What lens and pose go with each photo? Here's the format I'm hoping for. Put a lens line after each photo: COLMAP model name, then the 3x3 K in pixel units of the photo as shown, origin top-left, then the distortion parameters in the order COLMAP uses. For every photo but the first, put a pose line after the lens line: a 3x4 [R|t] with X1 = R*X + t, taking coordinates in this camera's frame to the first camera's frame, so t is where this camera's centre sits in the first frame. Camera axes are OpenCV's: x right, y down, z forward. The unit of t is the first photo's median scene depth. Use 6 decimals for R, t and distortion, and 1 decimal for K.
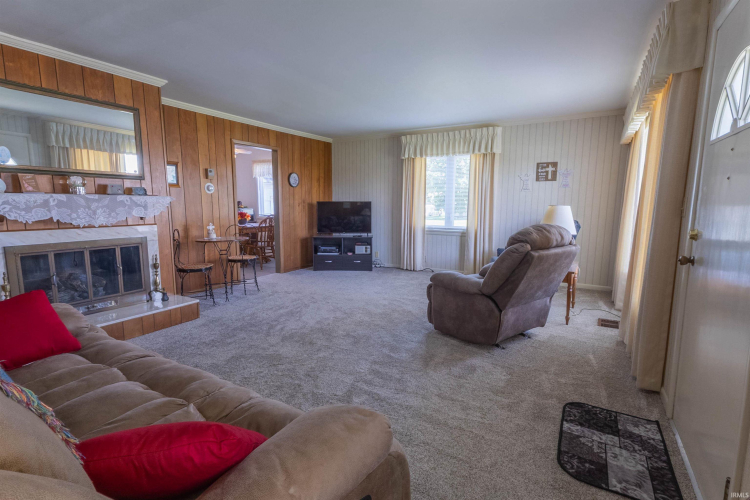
lens RADIAL K [[357.8, 0, 370.7], [0, 357.8, 248.9], [0, 0, 1]] dist [0.038281, -0.011003]
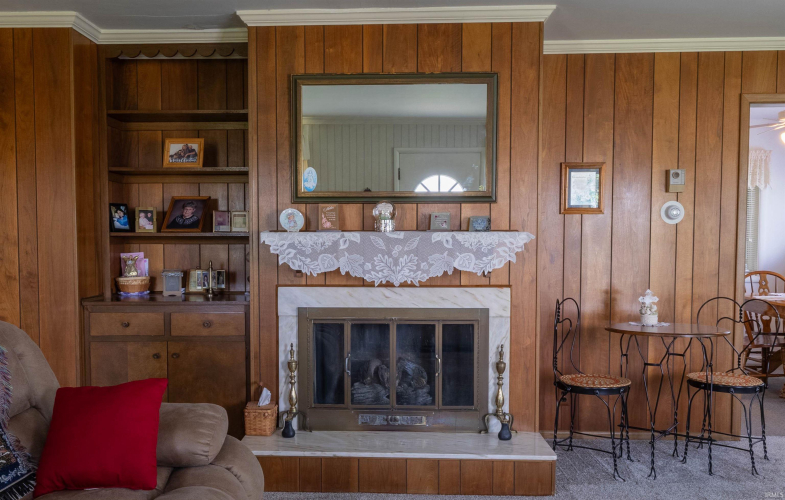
lens RADIAL K [[672.9, 0, 359.5], [0, 672.9, 277.1], [0, 0, 1]] dist [0.007312, -0.005505]
pose [[0.466096, 0.042267, -0.883724, 0.172459], [-0.112487, 0.993583, -0.011807, -0.052125], [0.877554, 0.104911, 0.467859, 0.413689]]
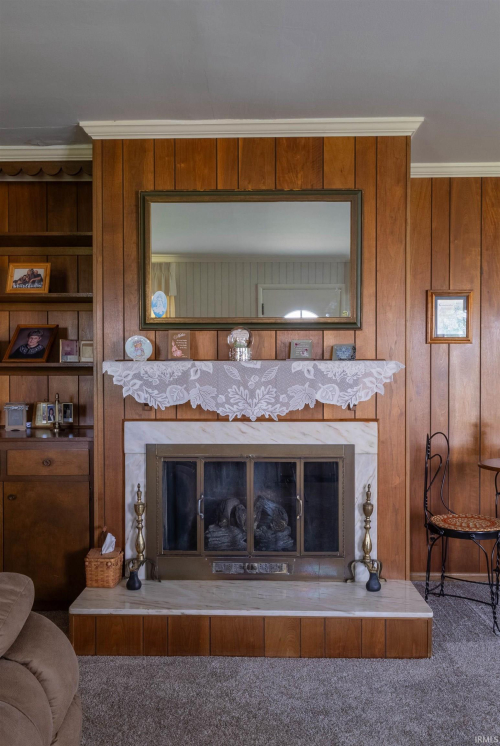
lens RADIAL K [[598.8, 0, 249.6], [0, 598.8, 386.4], [0, 0, 1]] dist [0.018028, -0.000697]
pose [[0.491903, 0.010679, -0.870585, 0.007932], [-0.110103, 0.992660, -0.050035, -0.062133], [0.863660, 0.120466, 0.489468, 0.531269]]
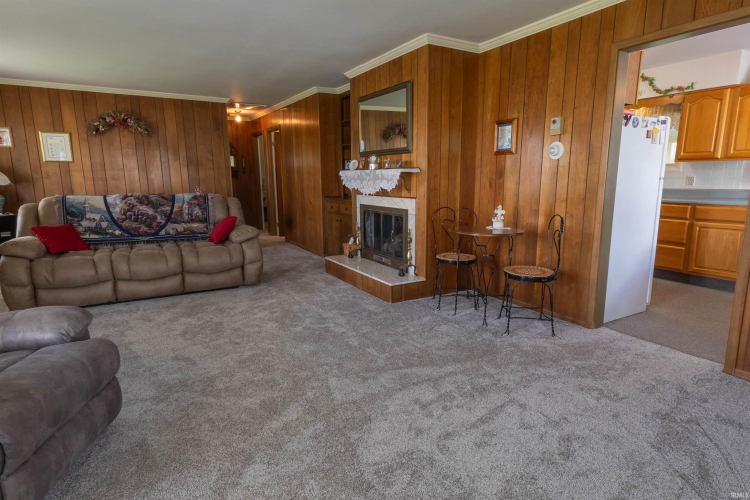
lens RADIAL K [[420.5, 0, 375.0], [0, 420.5, 250.0], [0, 0, 1]] dist [0.024486, 0.000144]
pose [[-0.487084, 0.156345, -0.859247, 0.501255], [-0.105511, 0.966105, 0.235601, -0.212512], [0.866958, 0.205418, -0.454079, 1.638570]]
